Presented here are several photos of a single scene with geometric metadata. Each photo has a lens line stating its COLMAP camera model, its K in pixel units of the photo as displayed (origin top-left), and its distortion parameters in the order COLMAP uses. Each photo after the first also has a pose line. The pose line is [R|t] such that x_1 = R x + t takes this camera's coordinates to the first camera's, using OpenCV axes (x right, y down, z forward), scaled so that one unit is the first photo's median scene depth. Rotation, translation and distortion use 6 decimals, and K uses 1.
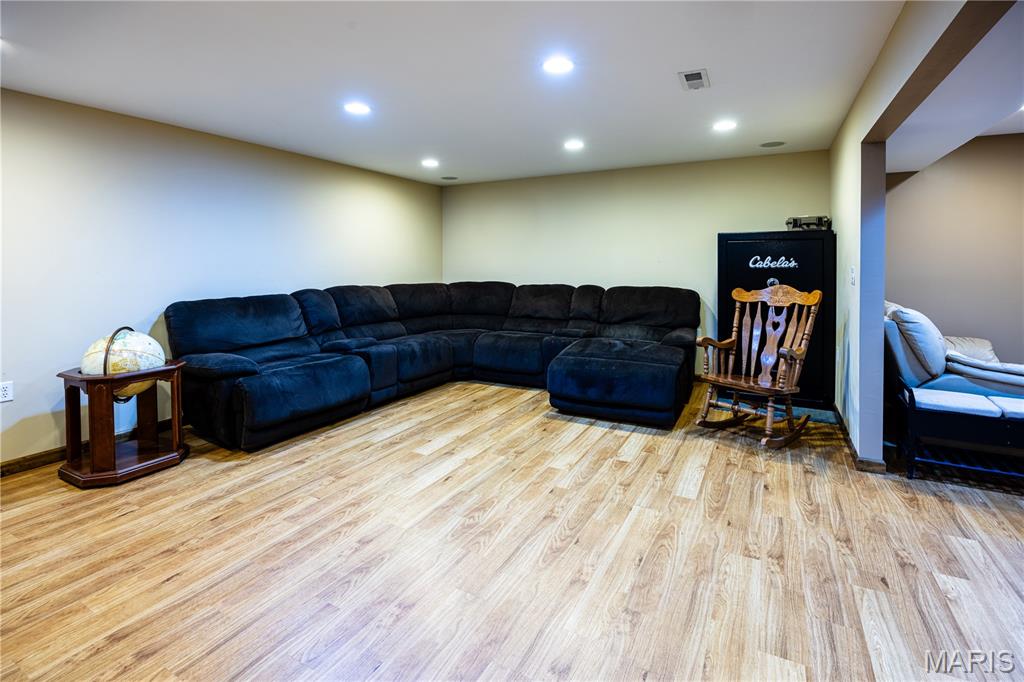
lens RADIAL K [[468.5, 0, 543.4], [0, 468.5, 264.9], [0, 0, 1]] dist [-0.018336, 0.002288]
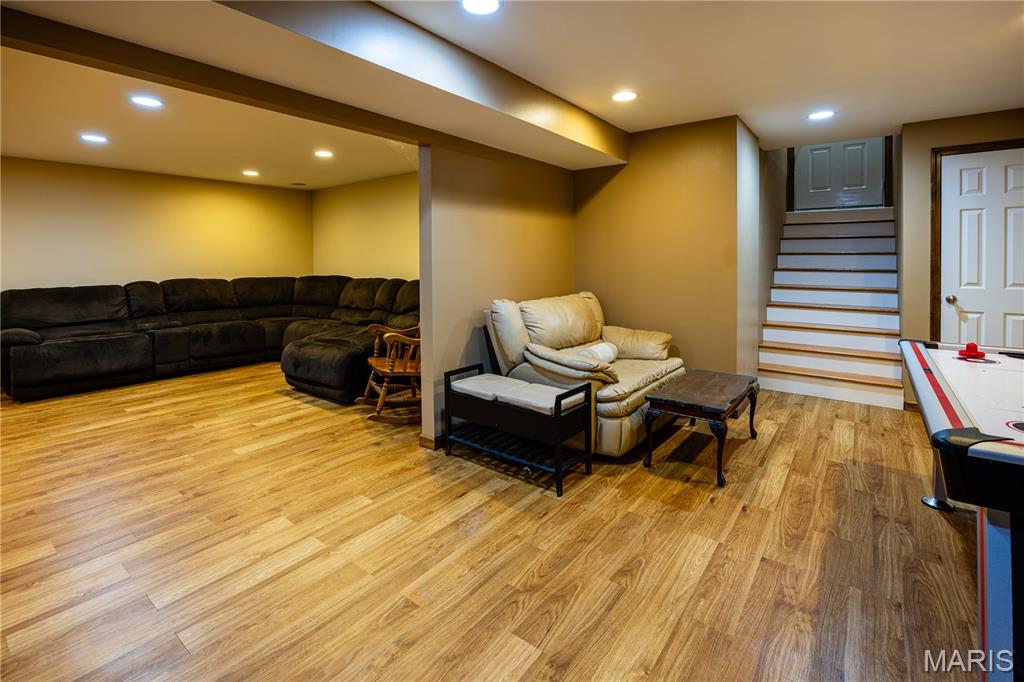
lens RADIAL K [[468.5, 0, 514.1], [0, 468.5, 264.1], [0, 0, 1]] dist [-0.018336, 0.002288]
pose [[0.984387, -0.004090, -0.175973, 0.725537], [0.004685, 0.999985, 0.002962, 0.008819], [0.175958, -0.003740, 0.984391, -0.028803]]
